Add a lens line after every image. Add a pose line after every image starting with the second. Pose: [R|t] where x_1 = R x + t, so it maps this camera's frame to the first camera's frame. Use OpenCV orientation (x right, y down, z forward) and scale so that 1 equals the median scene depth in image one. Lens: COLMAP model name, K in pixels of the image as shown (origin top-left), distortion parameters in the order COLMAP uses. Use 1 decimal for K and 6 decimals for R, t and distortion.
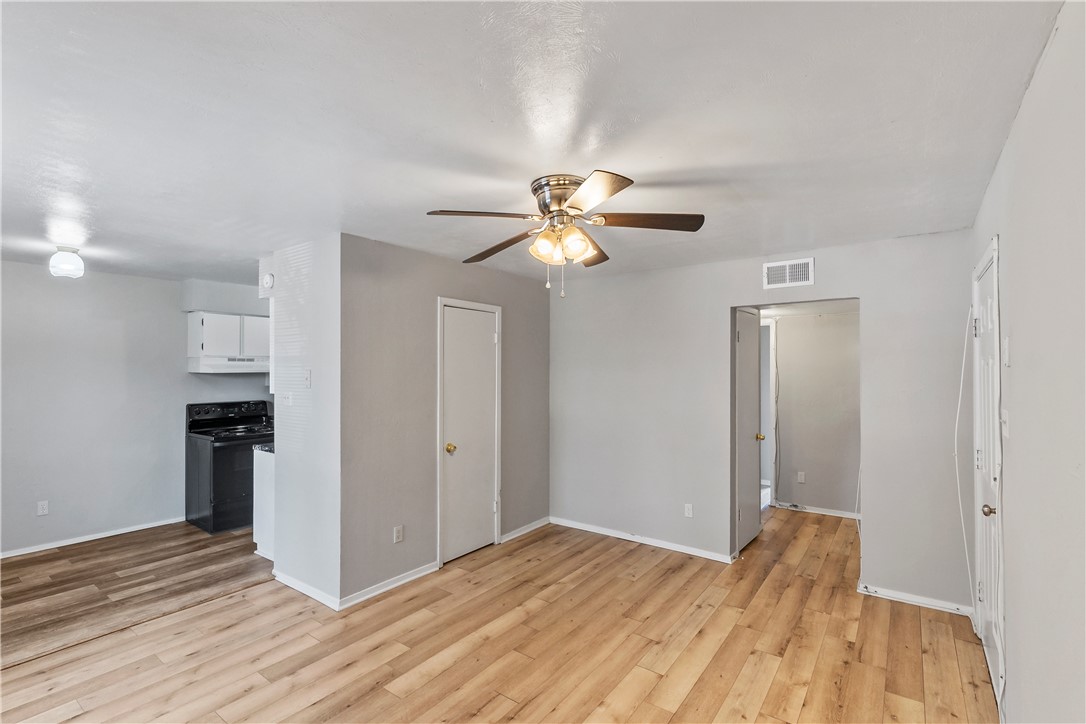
lens RADIAL K [[504.4, 0, 537.0], [0, 504.4, 368.9], [0, 0, 1]] dist [-0.001074, -0.001077]
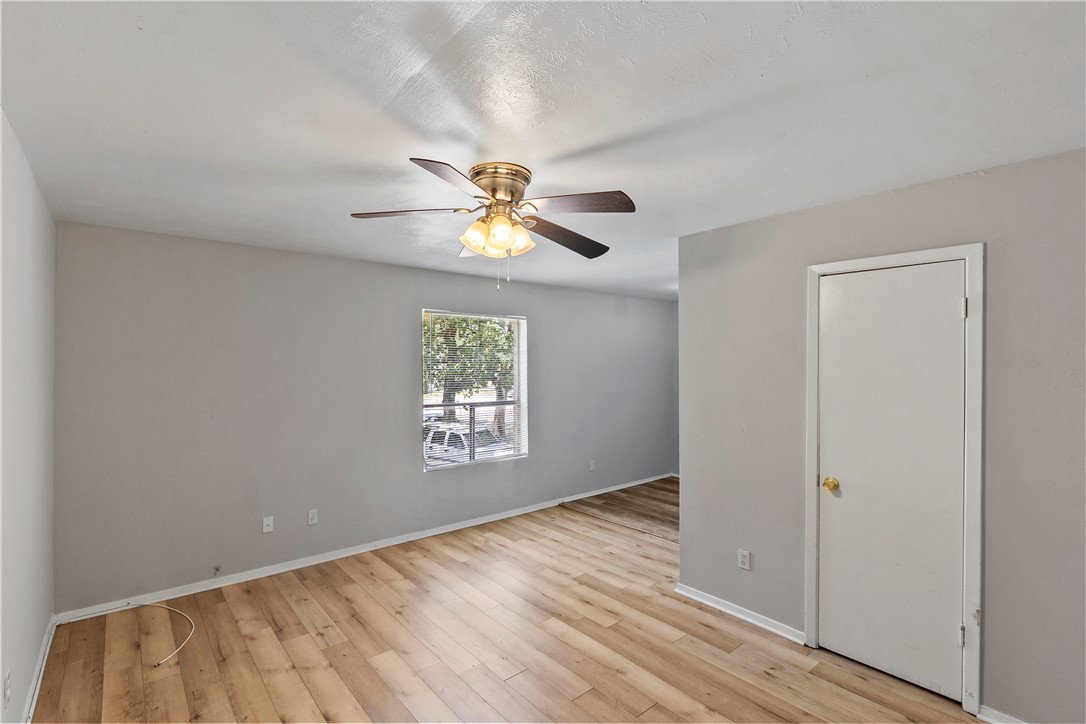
lens RADIAL K [[504.4, 0, 536.0], [0, 504.4, 366.2], [0, 0, 1]] dist [-0.001074, -0.001077]
pose [[-0.236886, 0.003662, -0.971531, 0.700348], [-0.003387, 0.999984, 0.004595, -0.003720], [0.971532, 0.004379, -0.236870, 0.940464]]
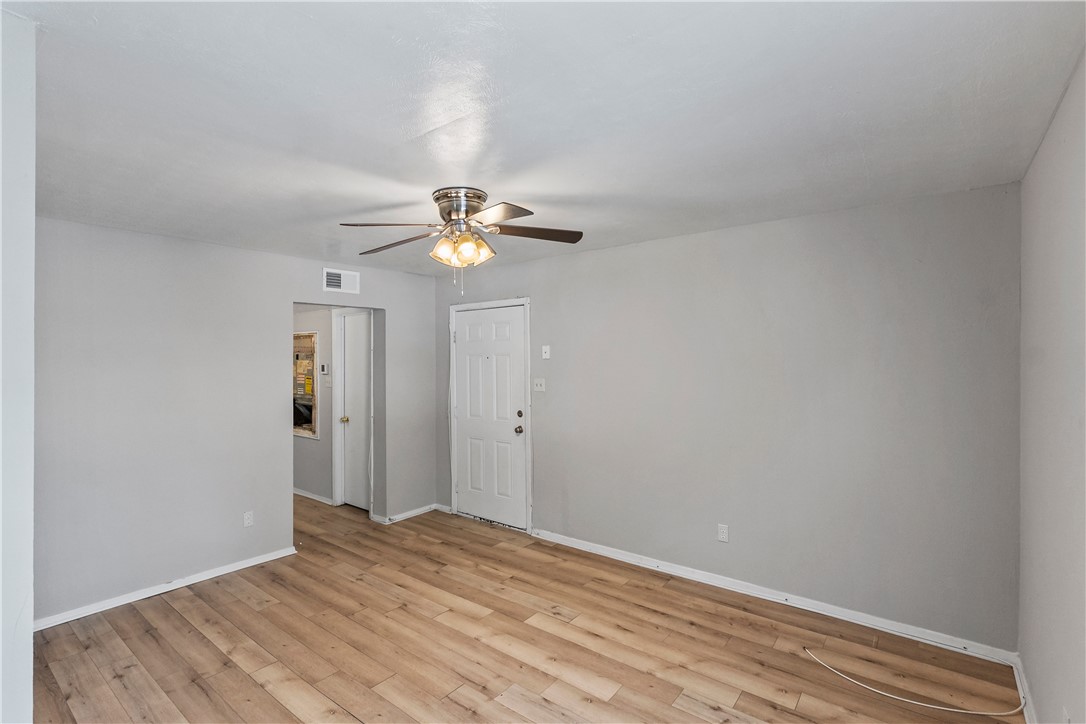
lens RADIAL K [[504.4, 0, 539.8], [0, 504.4, 354.1], [0, 0, 1]] dist [-0.001074, -0.001077]
pose [[0.024418, 0.009290, 0.999659, -0.769206], [0.009953, 0.999905, -0.009536, -0.002960], [-0.999652, 0.010182, 0.024323, 0.580445]]
